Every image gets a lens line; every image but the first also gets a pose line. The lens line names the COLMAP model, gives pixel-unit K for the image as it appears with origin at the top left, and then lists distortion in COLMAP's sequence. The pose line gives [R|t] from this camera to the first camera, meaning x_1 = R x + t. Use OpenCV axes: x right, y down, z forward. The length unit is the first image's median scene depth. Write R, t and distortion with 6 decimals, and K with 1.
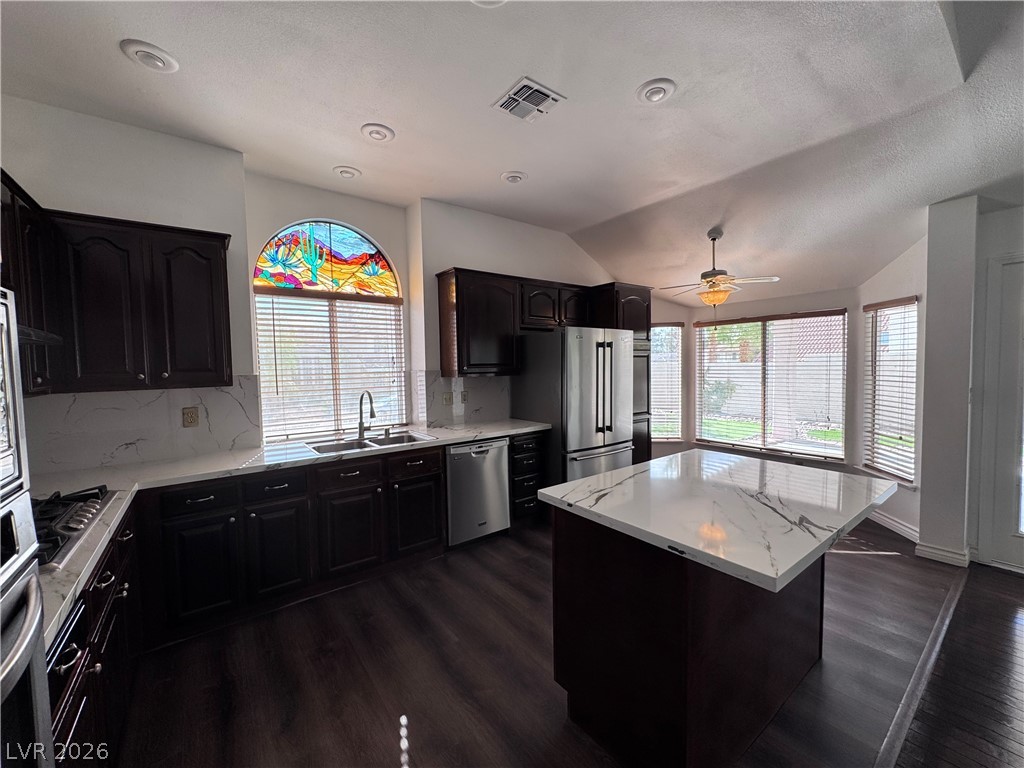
lens RADIAL K [[410.8, 0, 511.2], [0, 410.8, 382.5], [0, 0, 1]] dist [-0.004414, 0.000591]
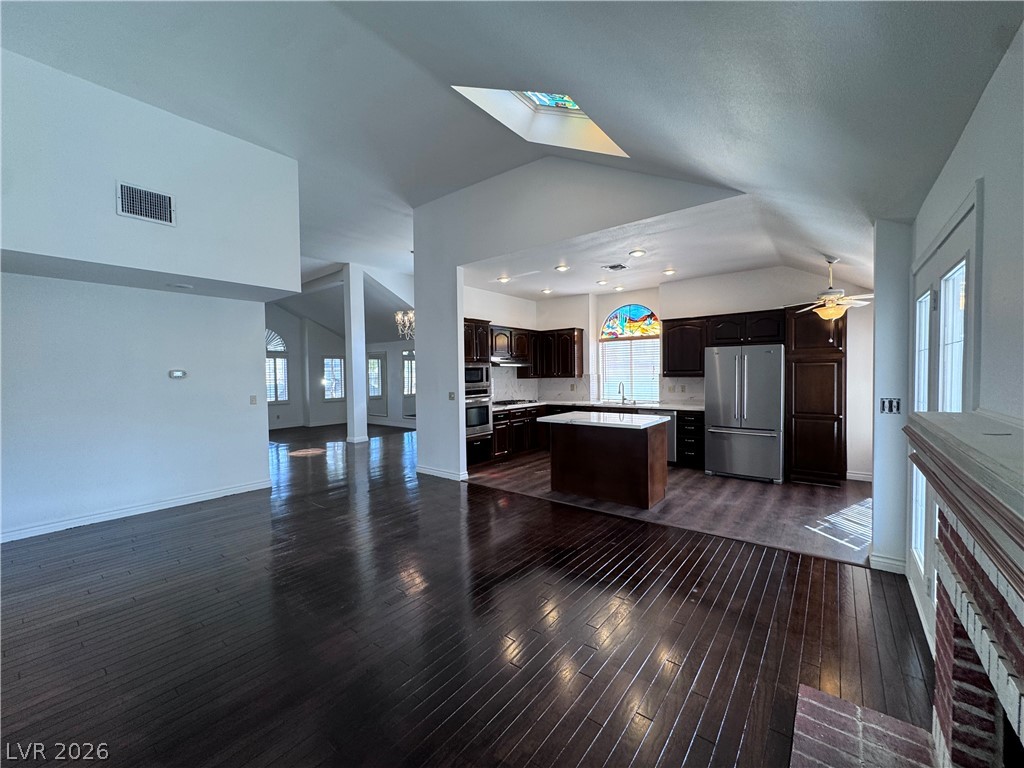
lens RADIAL K [[410.8, 0, 508.4], [0, 410.8, 386.6], [0, 0, 1]] dist [-0.004414, 0.000591]
pose [[0.244226, 0.045896, -0.968632, 1.538818], [-0.033155, 0.998691, 0.038961, -0.019700], [0.969151, 0.022600, 0.245428, -0.150708]]
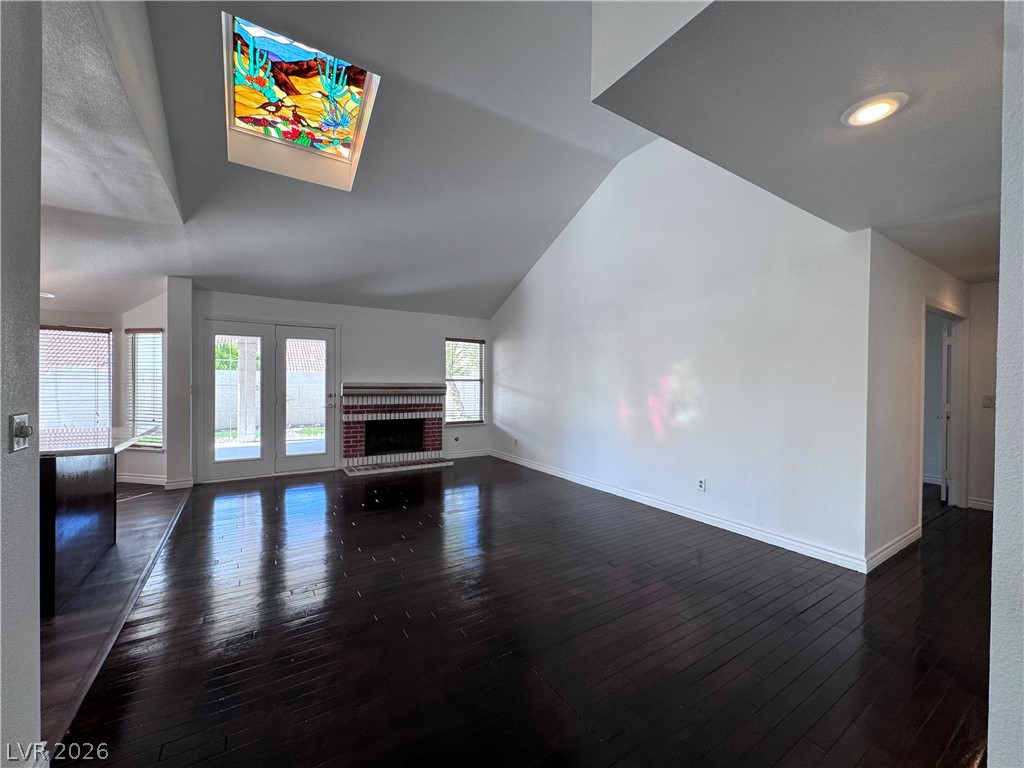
lens RADIAL K [[410.8, 0, 512.5], [0, 410.8, 387.4], [0, 0, 1]] dist [-0.004414, 0.000591]
pose [[0.076067, 0.008136, 0.997070, -0.525664], [0.034412, 0.999350, -0.010780, 0.088026], [-0.996509, 0.035131, 0.075737, -0.506737]]
